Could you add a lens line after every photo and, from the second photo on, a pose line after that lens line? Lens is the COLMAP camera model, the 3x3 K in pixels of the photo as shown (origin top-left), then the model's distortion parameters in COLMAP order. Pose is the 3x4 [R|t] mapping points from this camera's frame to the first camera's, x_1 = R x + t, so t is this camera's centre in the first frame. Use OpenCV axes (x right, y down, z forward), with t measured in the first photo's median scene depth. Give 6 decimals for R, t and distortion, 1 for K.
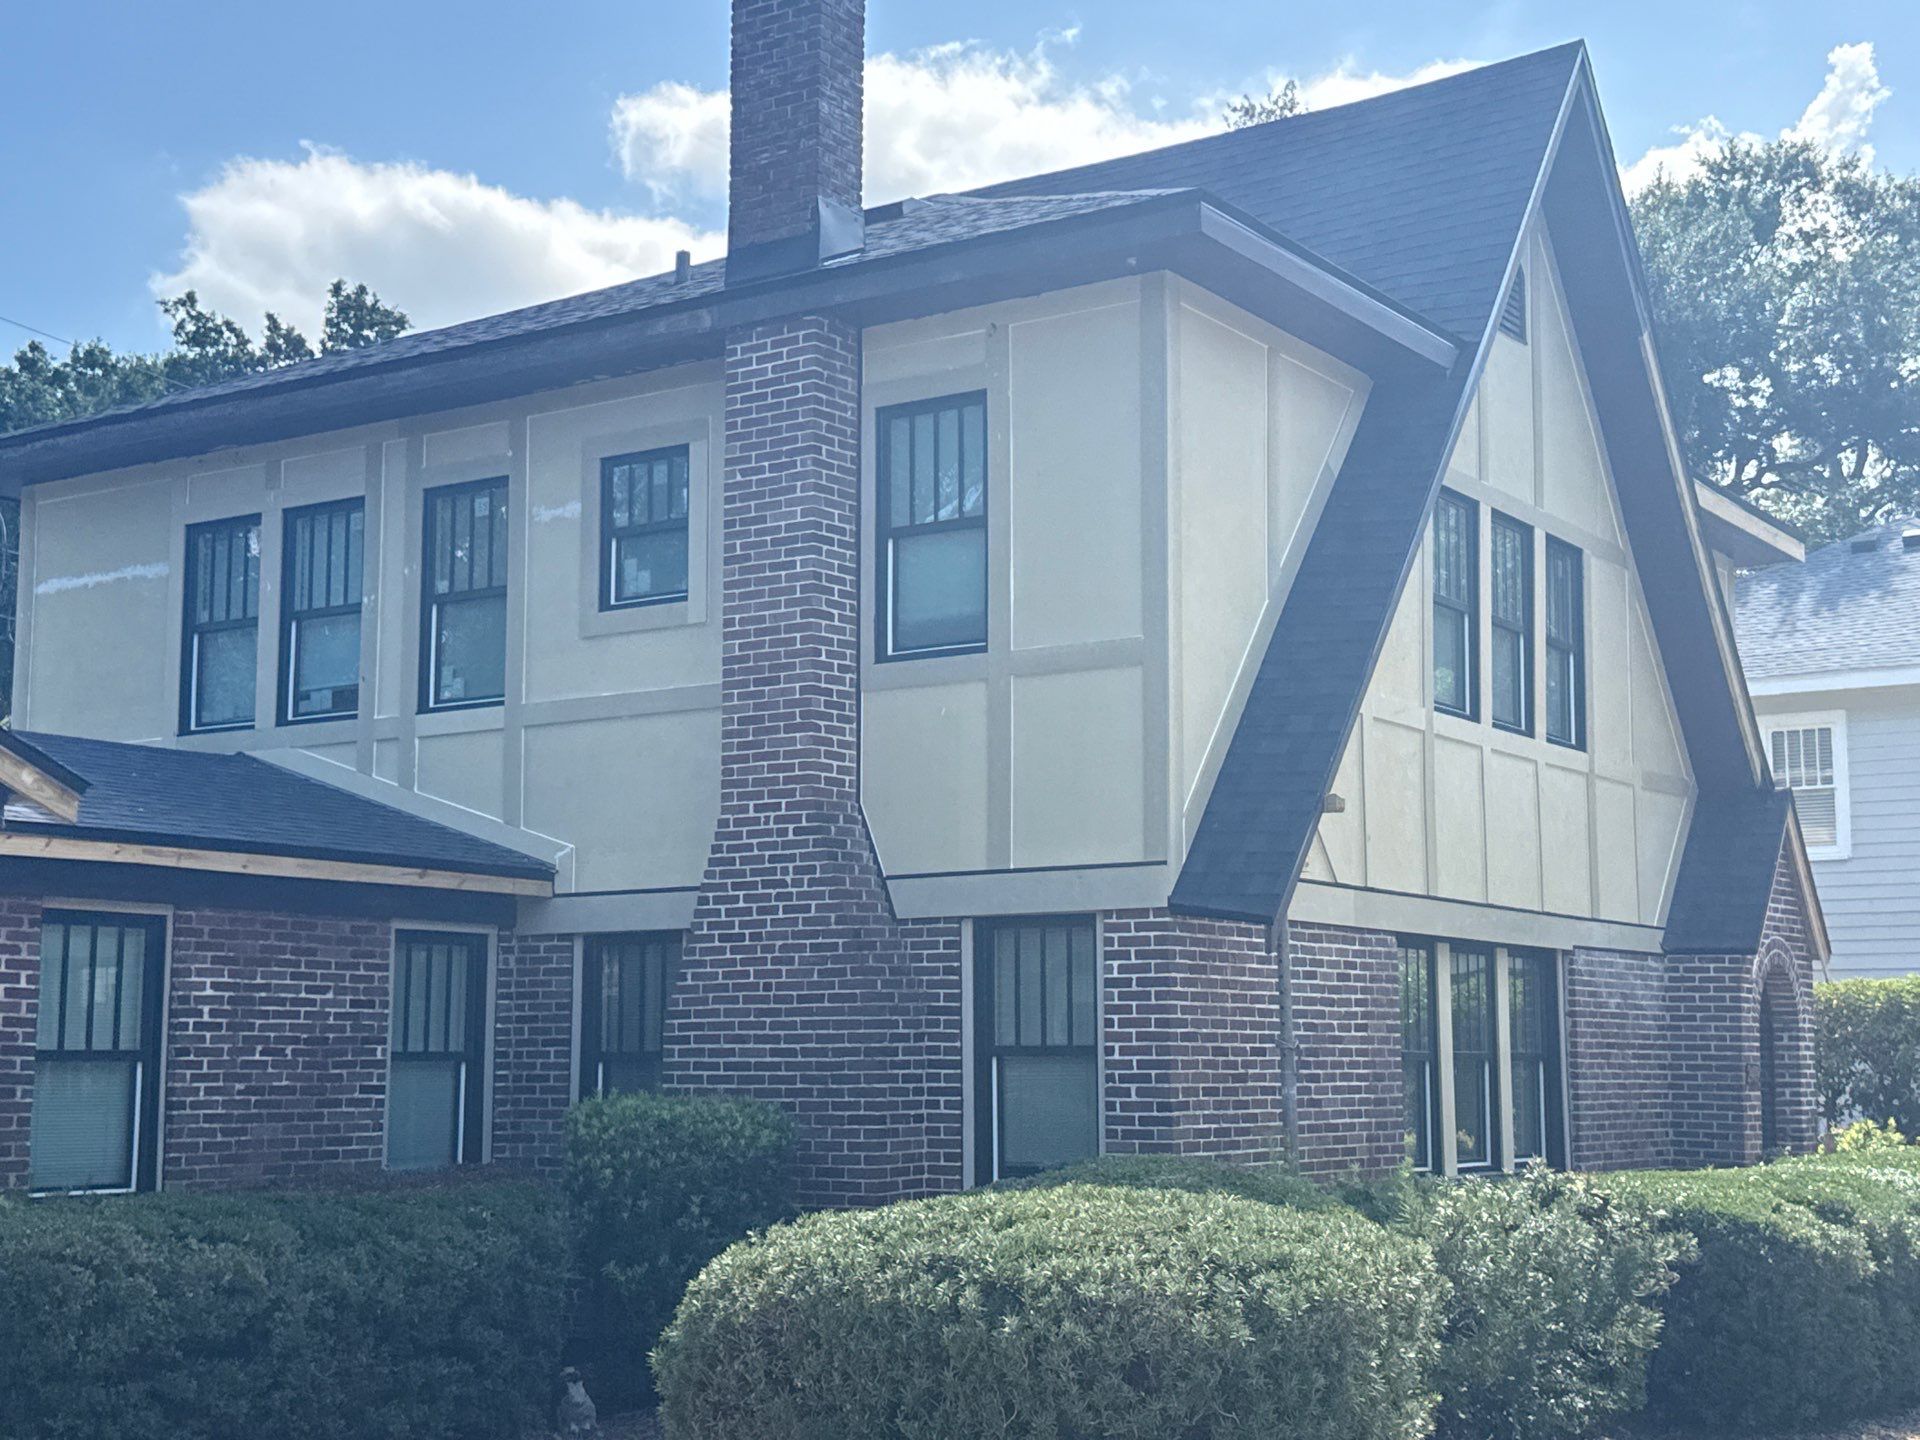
lens RADIAL K [[2679.7, 0, 960.0], [0, 2679.7, 720.0], [0, 0, 1]] dist [0.019989, -0.079559]
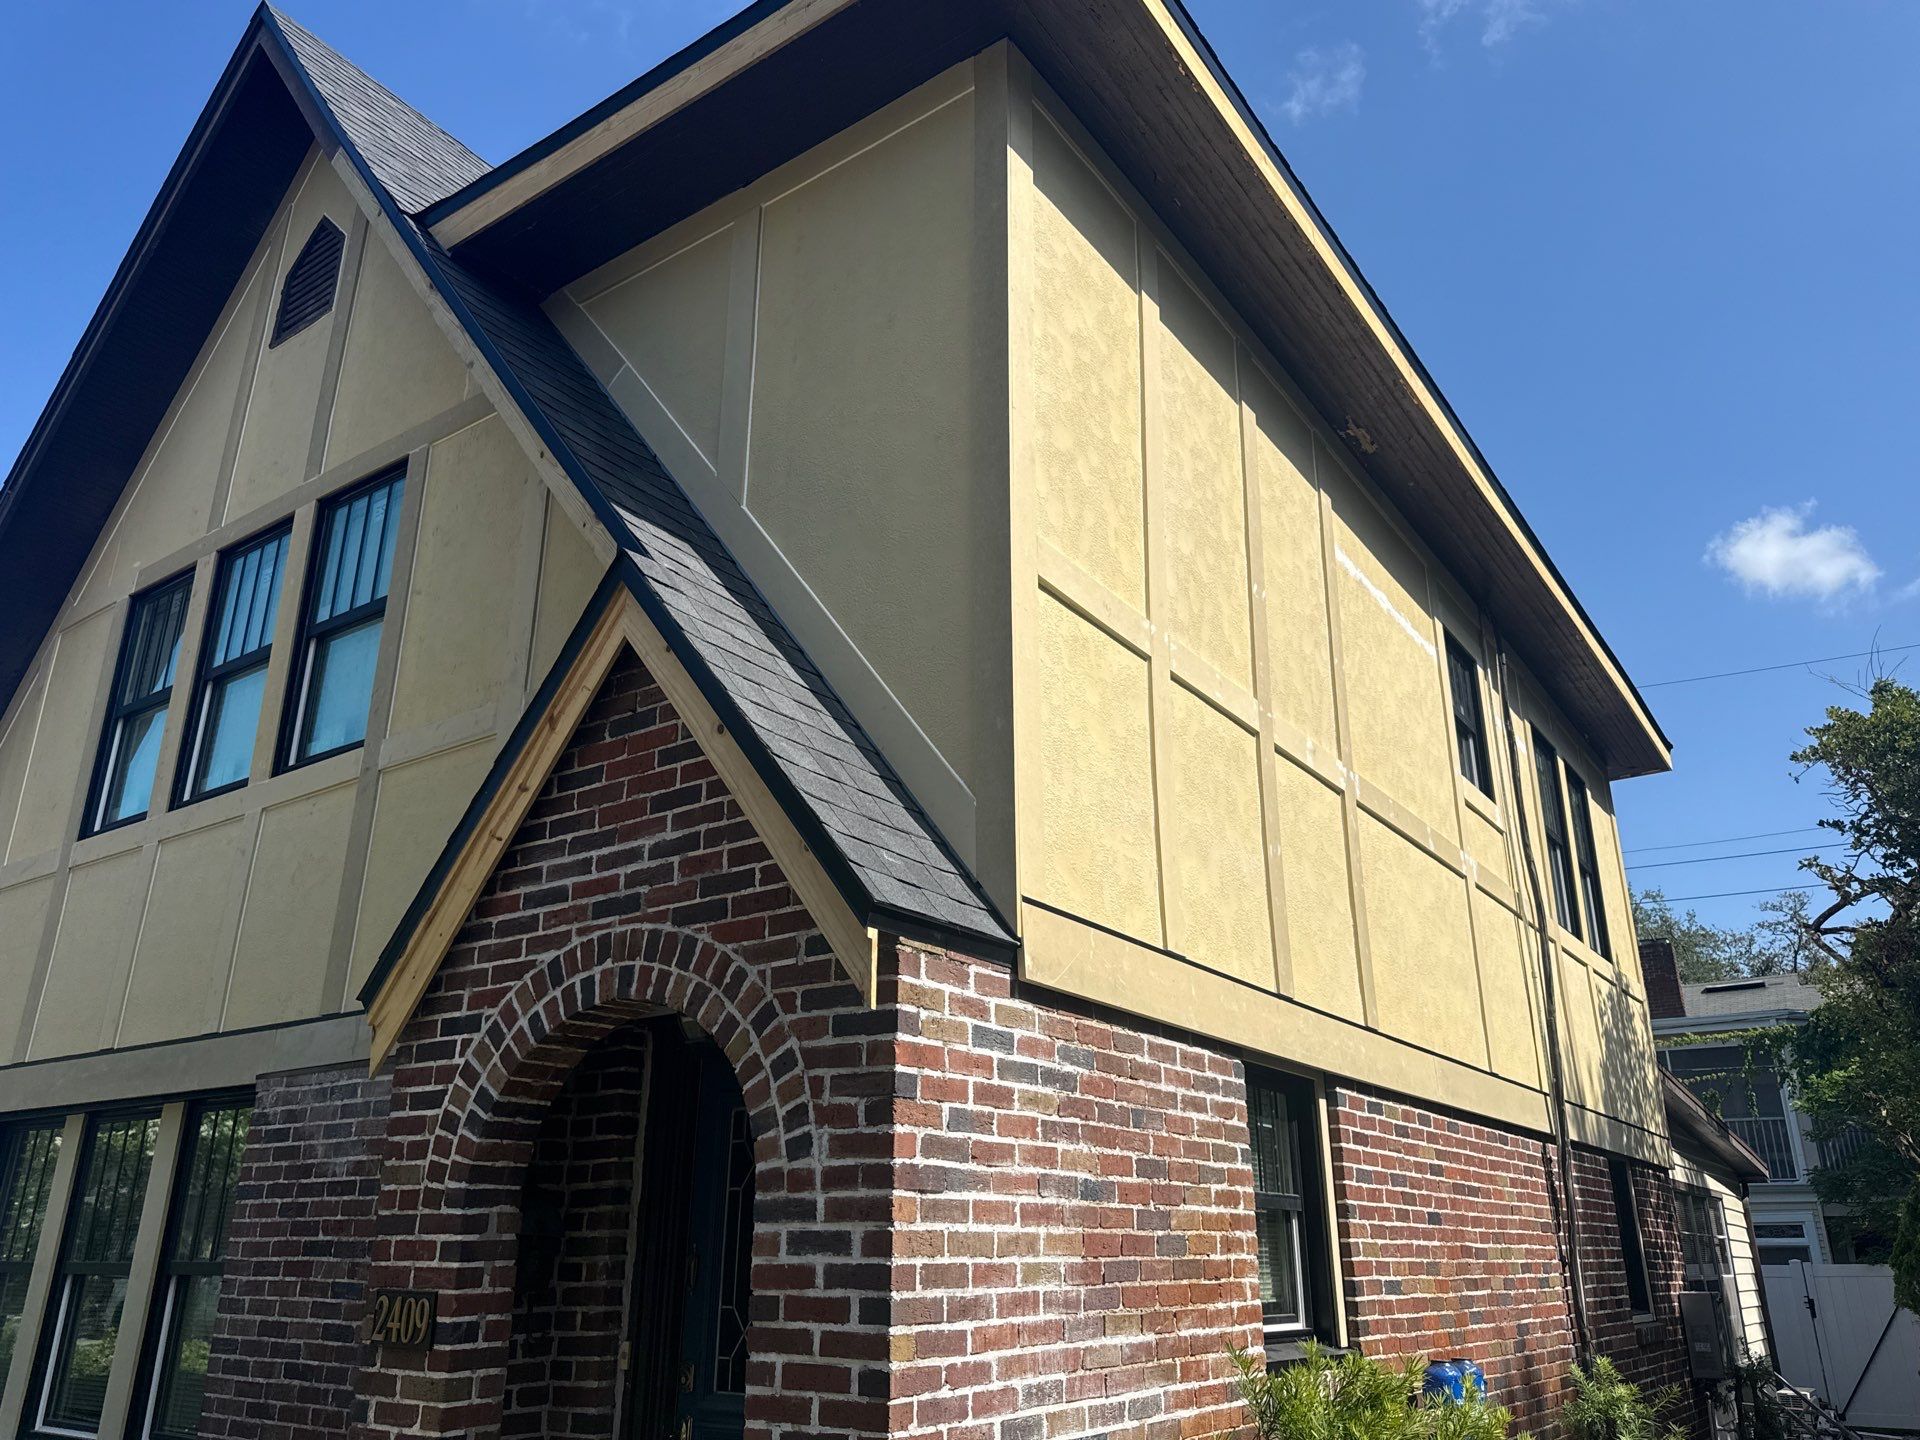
lens RADIAL K [[1382.3, 0, 960.0], [0, 1382.3, 720.0], [0, 0, 1]] dist [0.081261, -0.123362]
pose [[-0.030071, -0.352642, -0.935275, 0.533649], [0.132451, 0.926041, -0.353418, 0.138860], [0.990733, -0.134505, 0.018860, 1.130094]]
